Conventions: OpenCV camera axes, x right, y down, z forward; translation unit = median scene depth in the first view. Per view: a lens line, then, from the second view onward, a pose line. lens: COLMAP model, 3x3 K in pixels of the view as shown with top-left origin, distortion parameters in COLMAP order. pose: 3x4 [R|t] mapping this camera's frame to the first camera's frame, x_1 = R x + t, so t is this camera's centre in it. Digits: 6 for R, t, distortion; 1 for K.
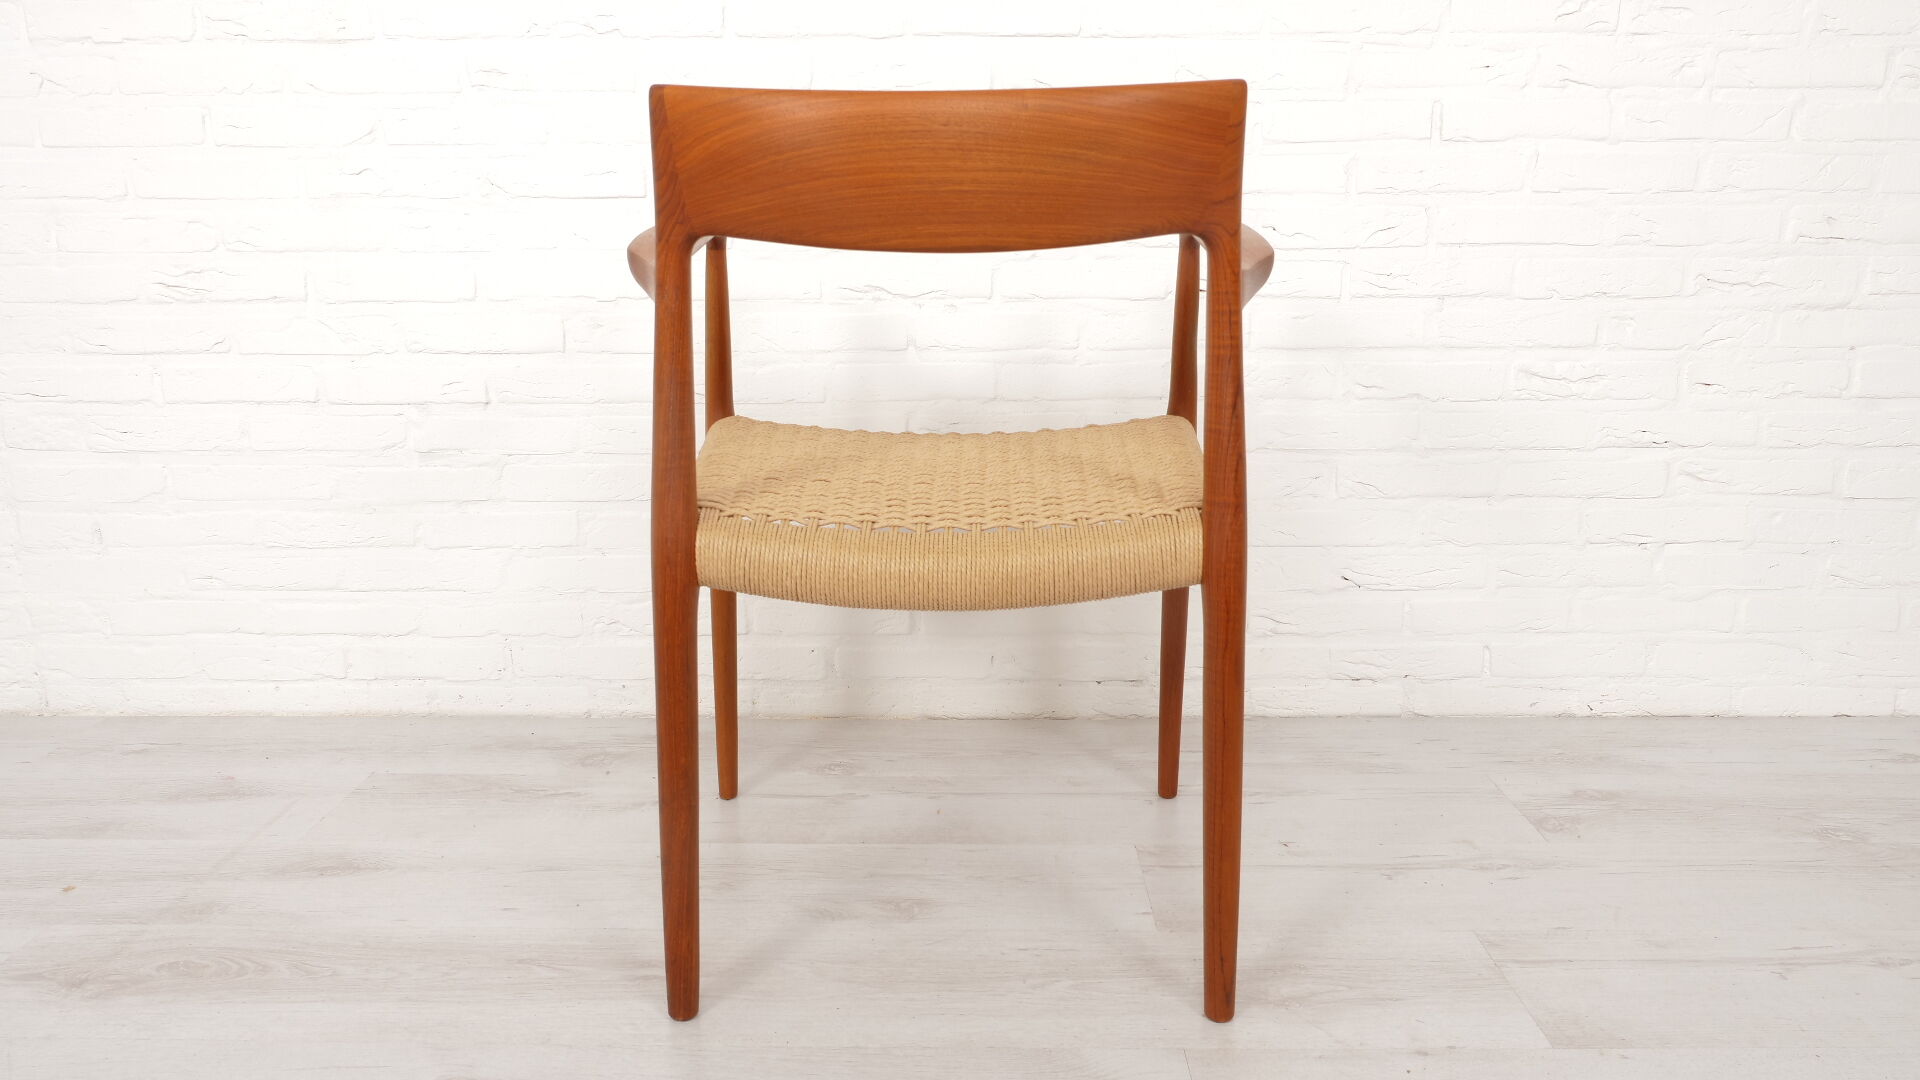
lens RADIAL K [[1384.3, 0, 958.3], [0, 1384.3, 539.9], [0, 0, 1]] dist [-0.022498, 0.008871]
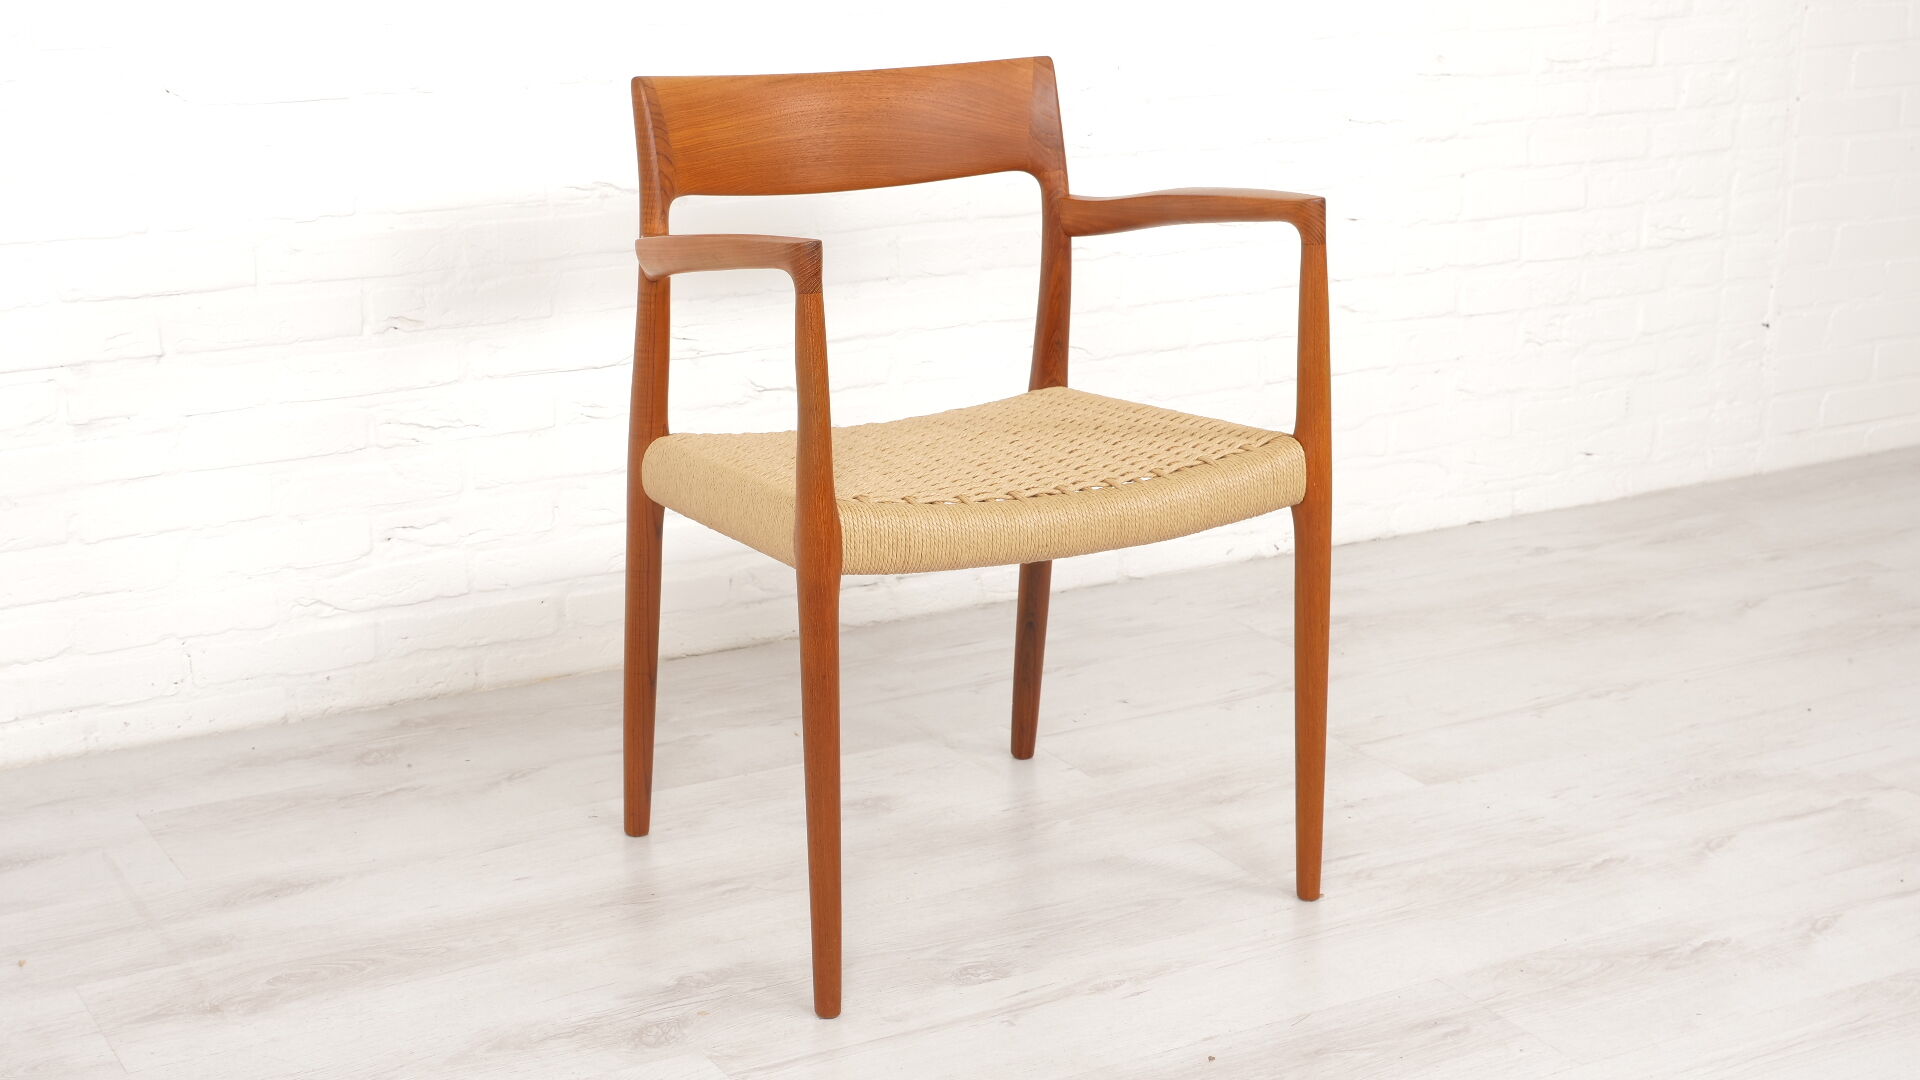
lens RADIAL K [[2784.5, 0, 969.5], [0, 2784.5, 538.2], [0, 0, 1]] dist [-0.008030, 0.000000]
pose [[0.860675, -0.132386, 0.491642, -0.767325], [0.104328, 0.990972, 0.084204, -0.082500], [-0.498351, -0.021180, 0.866716, -0.676405]]
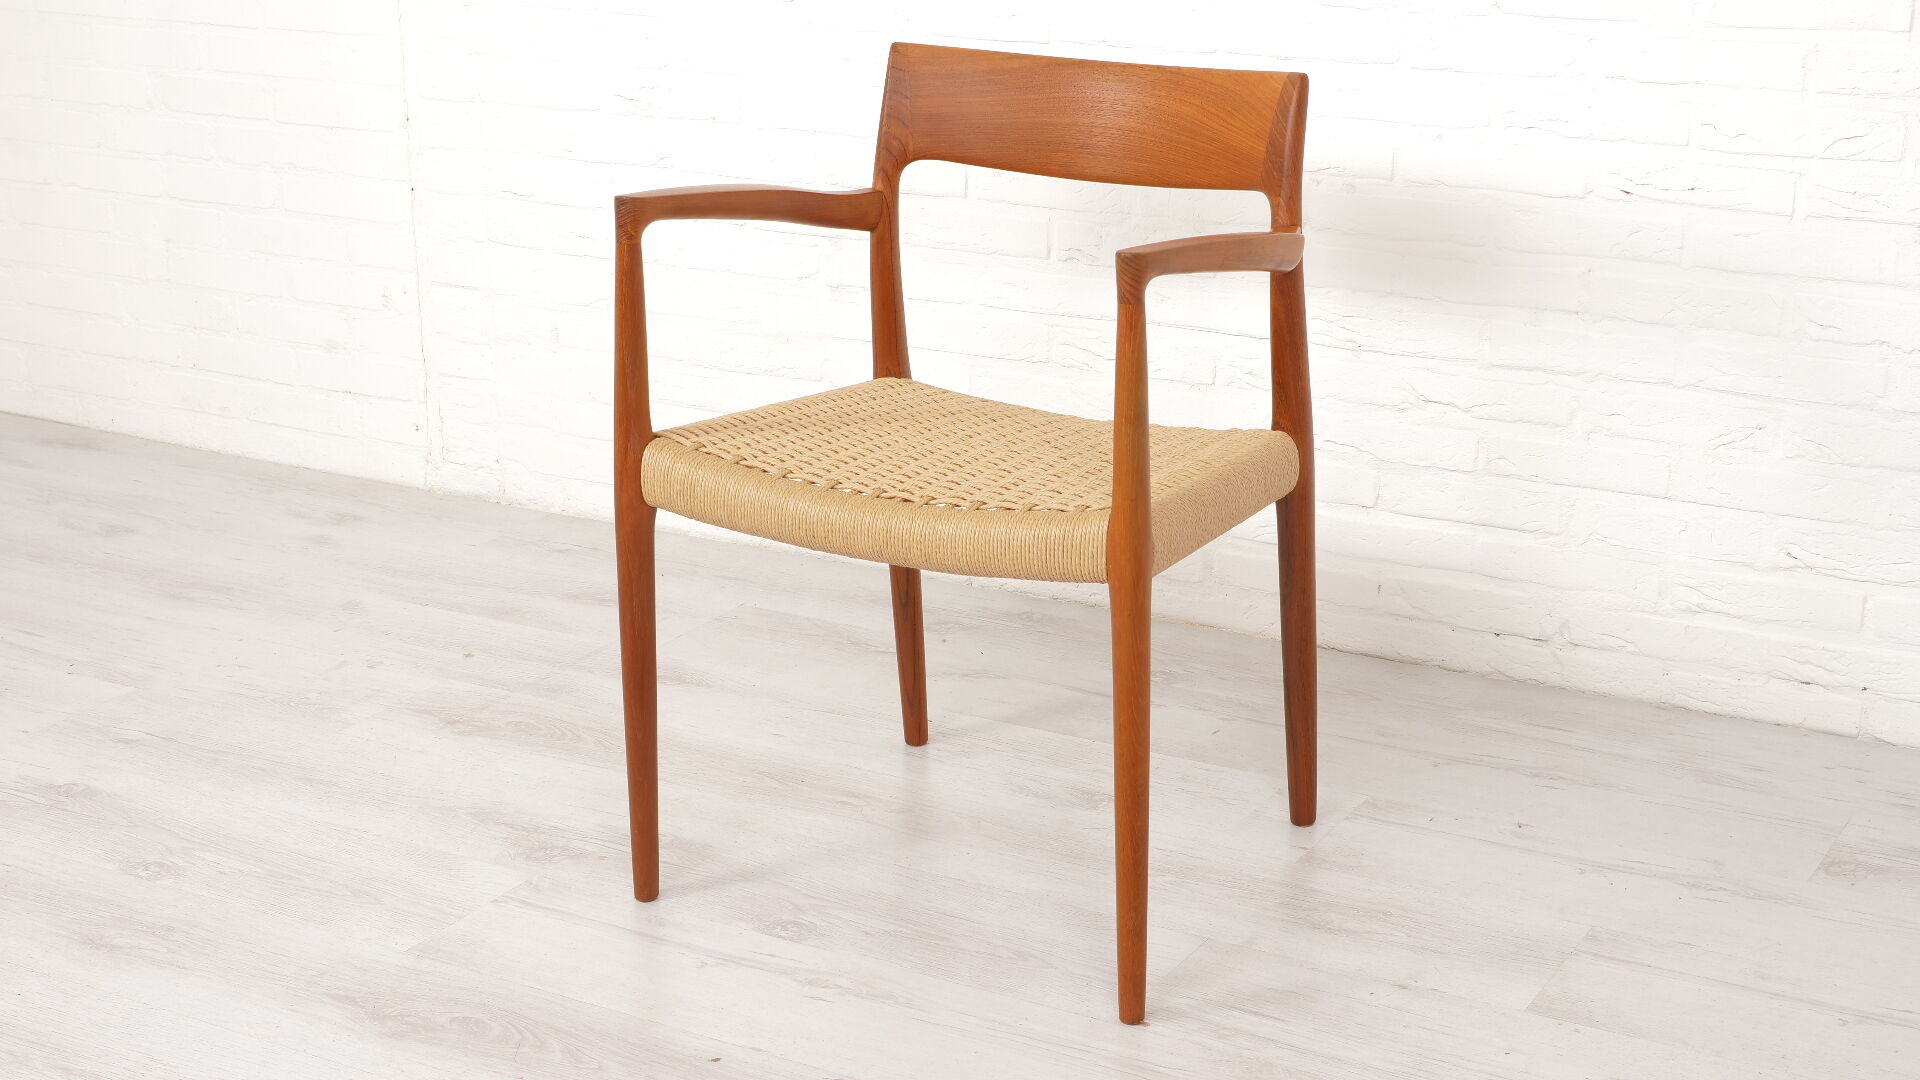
lens RADIAL K [[2784.5, 0, 956.3], [0, 2784.5, 537.0], [0, 0, 1]] dist [-0.008030, 0.000000]
pose [[0.870408, 0.142925, -0.471129, 0.646018], [-0.100667, 0.988383, 0.113861, -0.124311], [0.481929, -0.051679, 0.874685, -0.687736]]
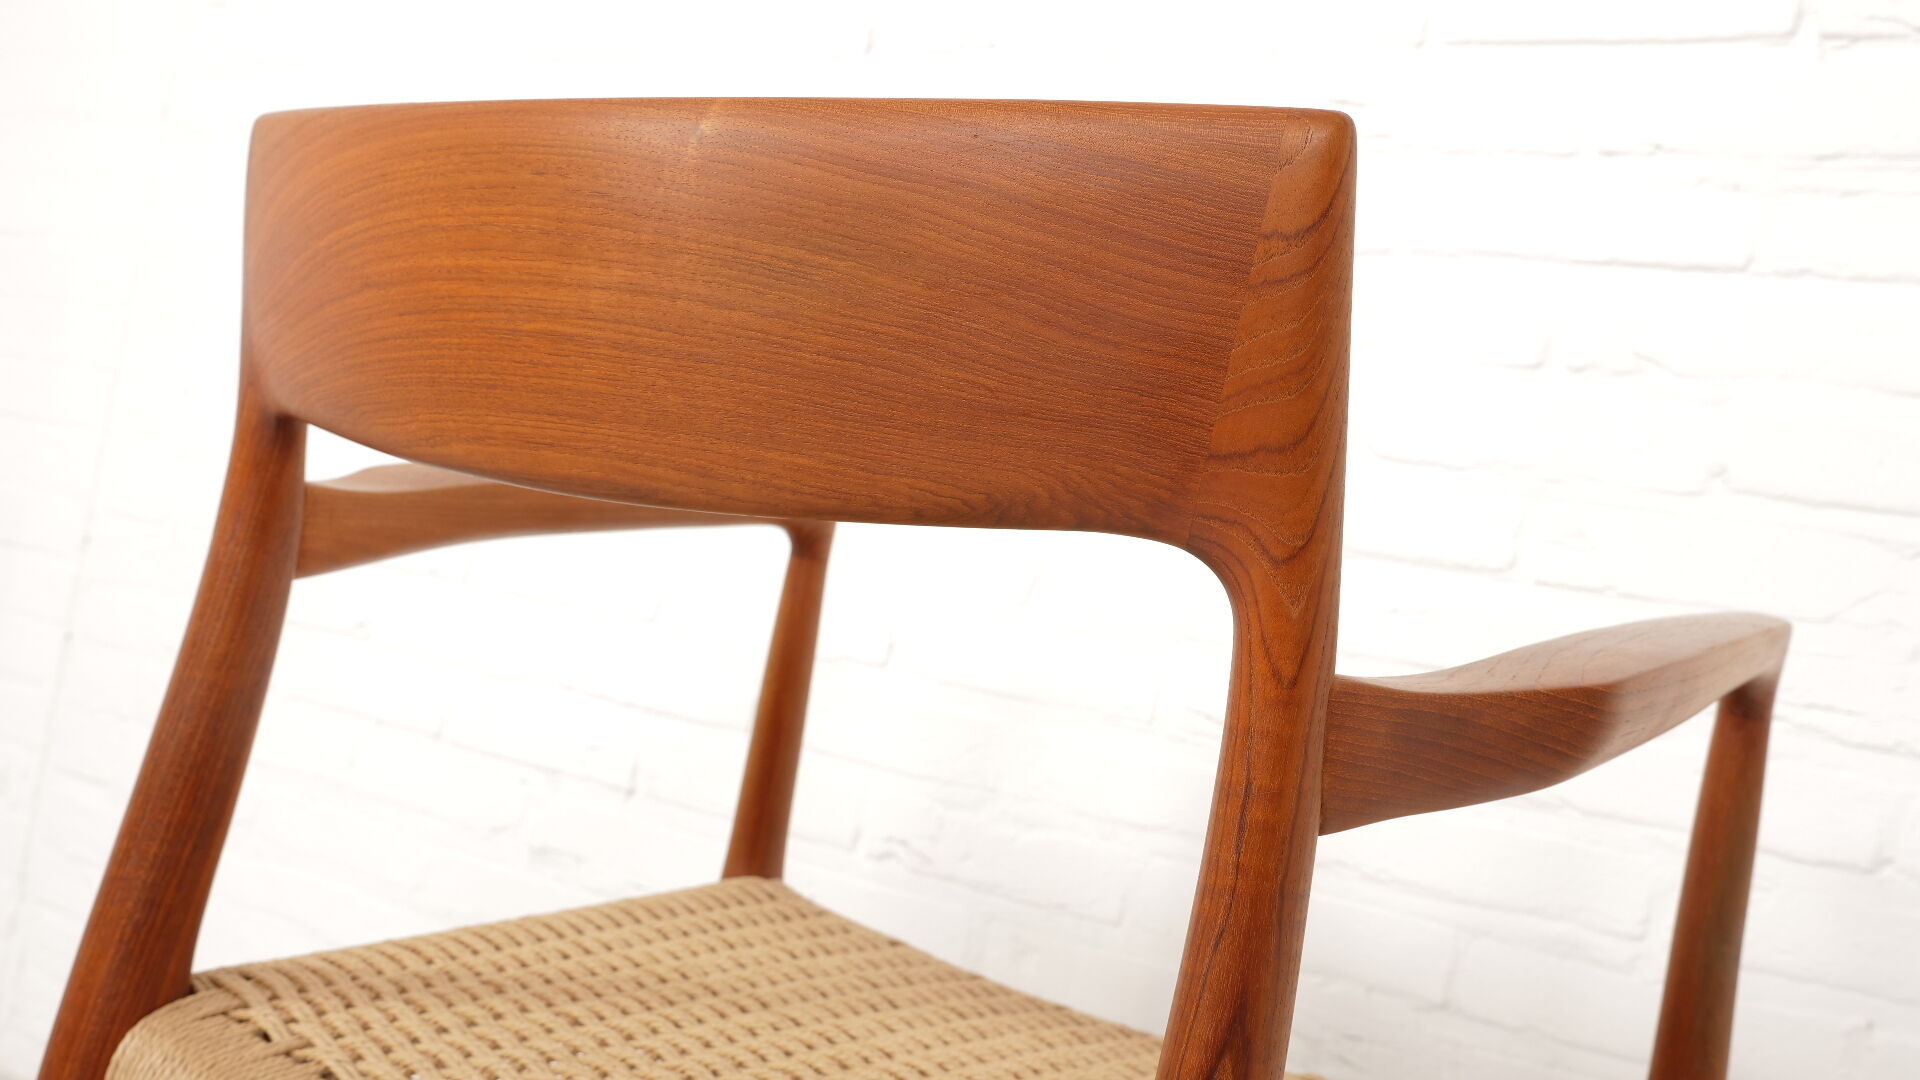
lens RADIAL K [[1996.6, 0, 970.0], [0, 1996.6, 537.8], [0, 0, 1]] dist [-0.005419, 0.000000]
pose [[0.822367, 0.129672, -0.553983, 0.244309], [-0.289655, 0.933475, -0.211482, -0.063115], [0.489706, 0.334380, 0.805219, 0.351247]]
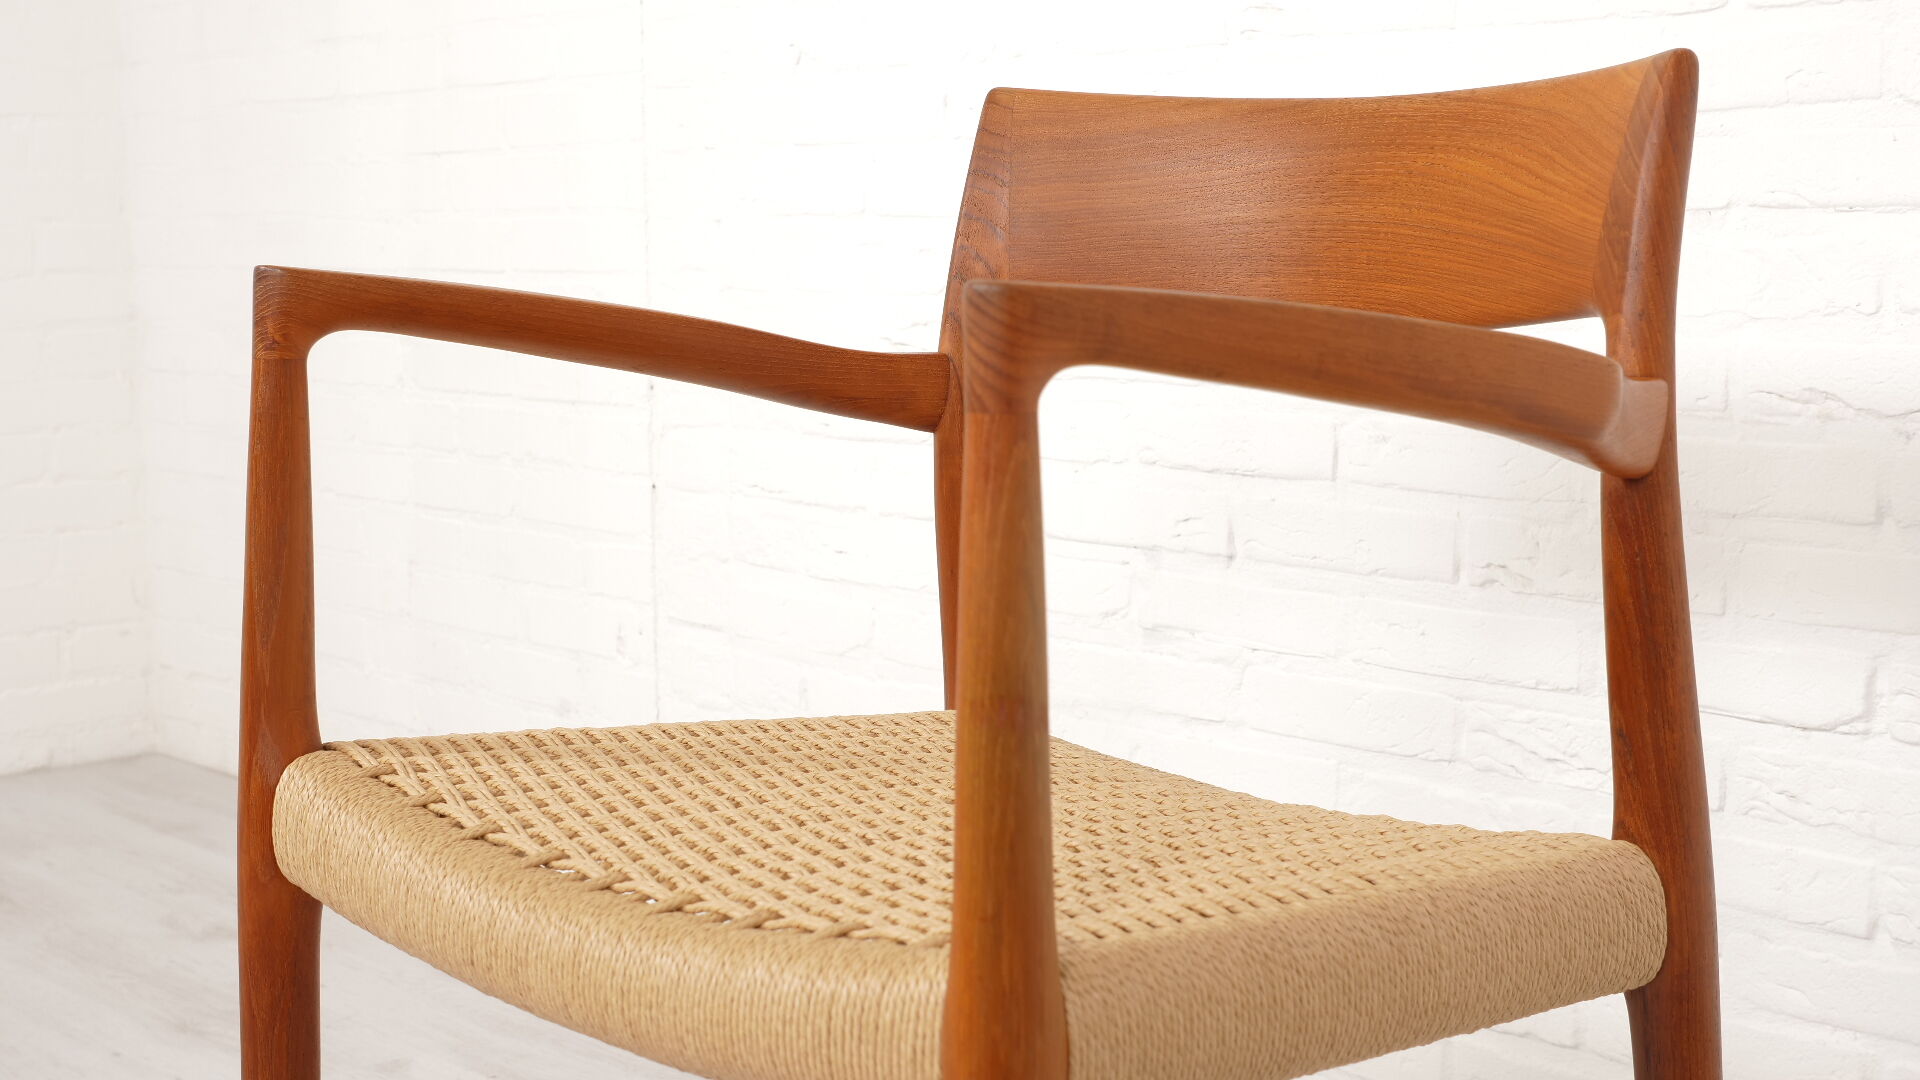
lens RADIAL K [[2784.5, 0, 955.7], [0, 2784.5, 539.9], [0, 0, 1]] dist [-0.008030, 0.000000]
pose [[0.659378, 0.083090, -0.747206, 0.474936], [-0.156832, 0.987210, -0.028620, -0.055256], [0.735271, 0.136057, 0.663976, 0.129555]]
